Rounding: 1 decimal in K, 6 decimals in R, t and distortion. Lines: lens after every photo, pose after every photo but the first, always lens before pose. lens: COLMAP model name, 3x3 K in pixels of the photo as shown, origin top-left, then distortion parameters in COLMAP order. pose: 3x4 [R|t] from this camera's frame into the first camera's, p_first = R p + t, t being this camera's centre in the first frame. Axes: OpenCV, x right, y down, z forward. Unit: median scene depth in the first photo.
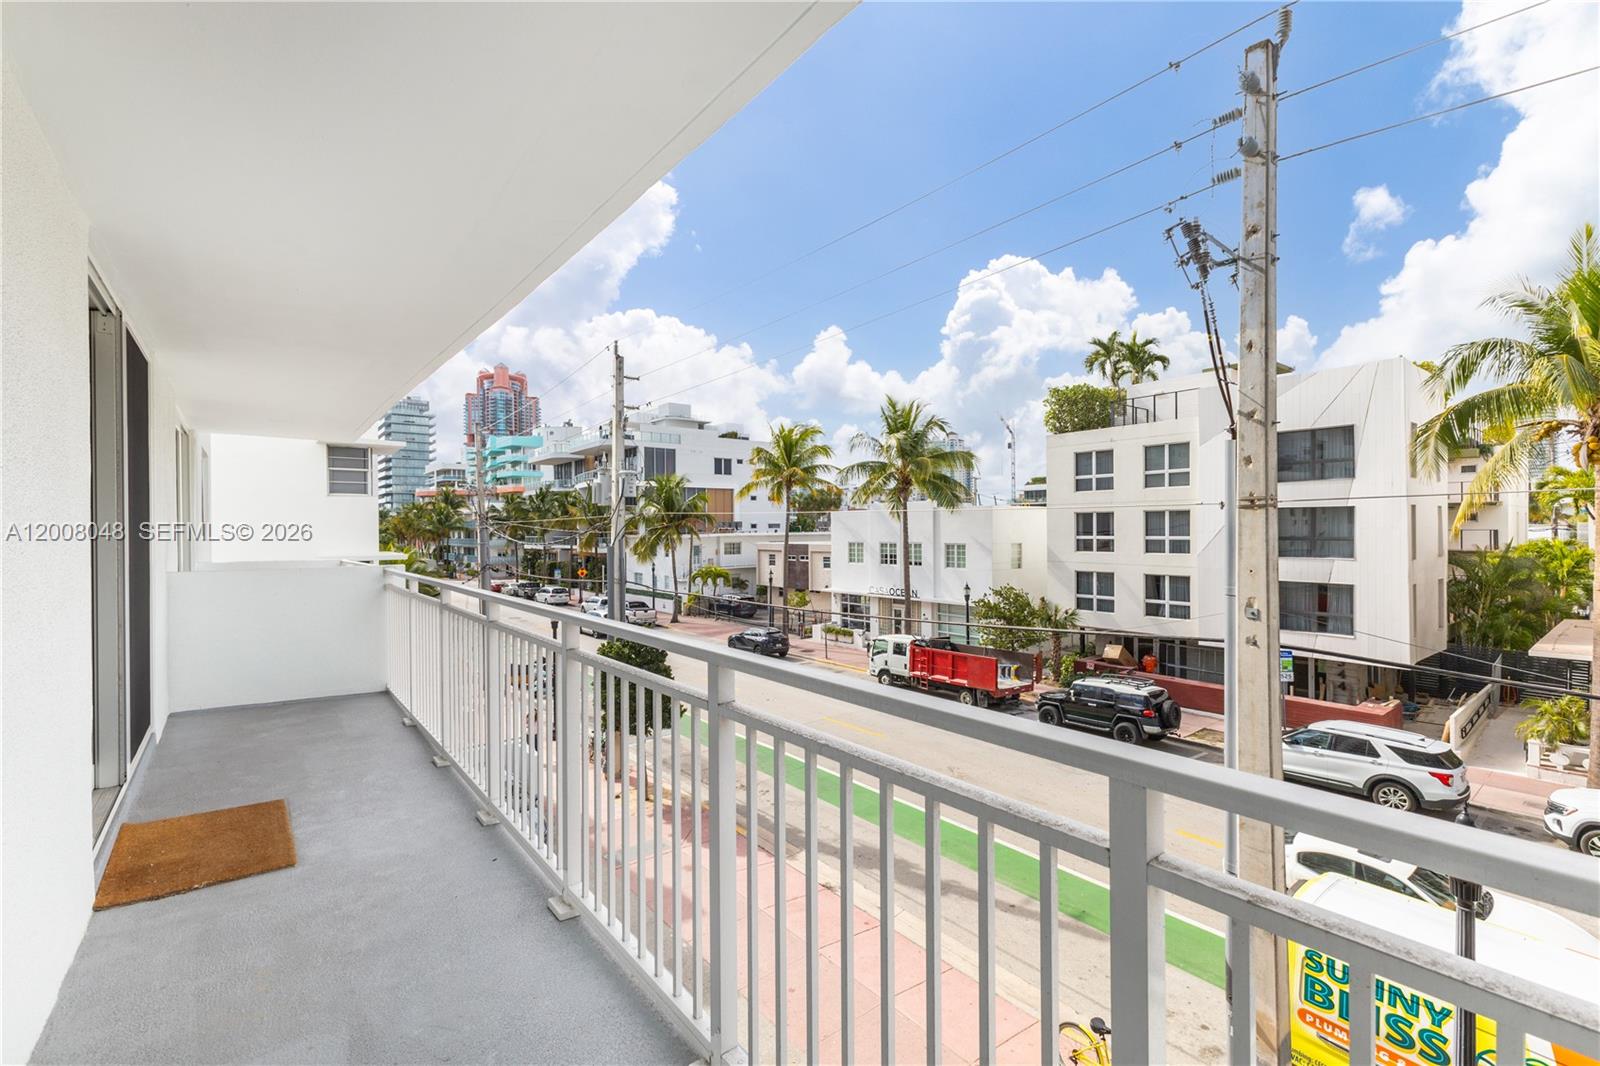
lens RADIAL K [[697.8, 0, 787.3], [0, 697.8, 521.9], [0, 0, 1]] dist [0.014914, -0.003116]
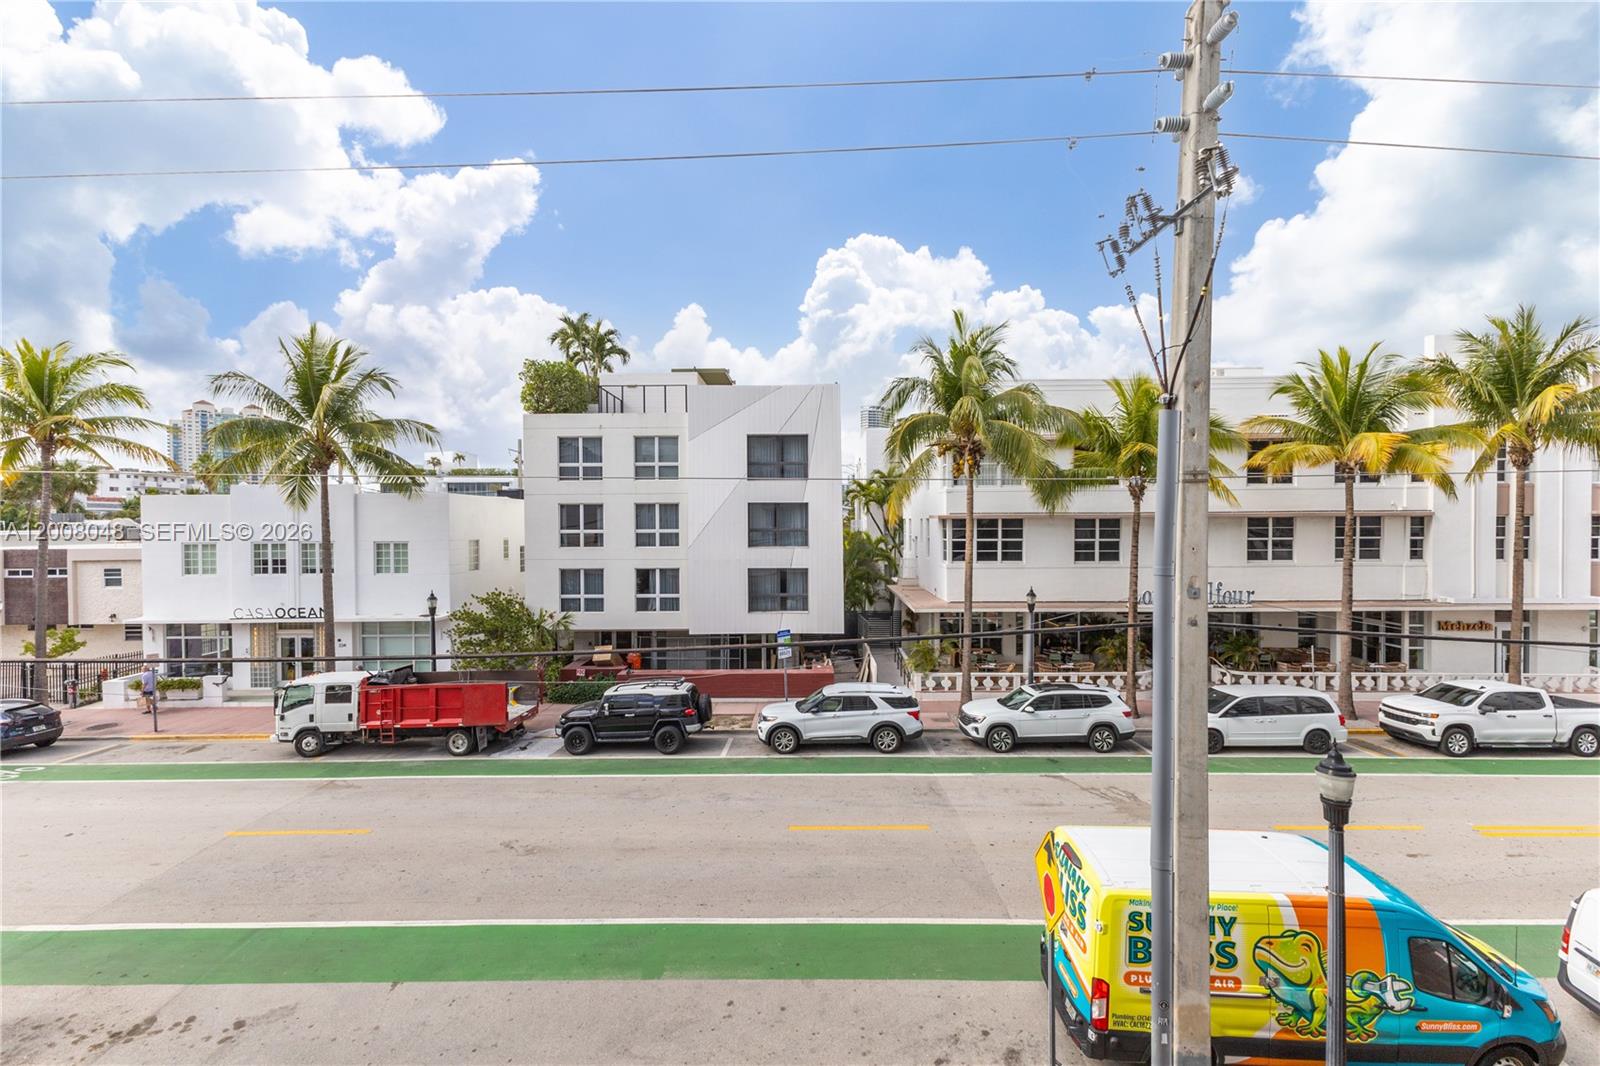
lens RADIAL K [[697.8, 0, 791.2], [0, 697.8, 528.0], [0, 0, 1]] dist [0.014914, -0.003116]
pose [[0.615830, -0.001289, 0.787878, -0.115431], [-0.006175, 0.999960, 0.006462, 0.010550], [-0.787854, -0.008845, 0.615798, 0.227713]]
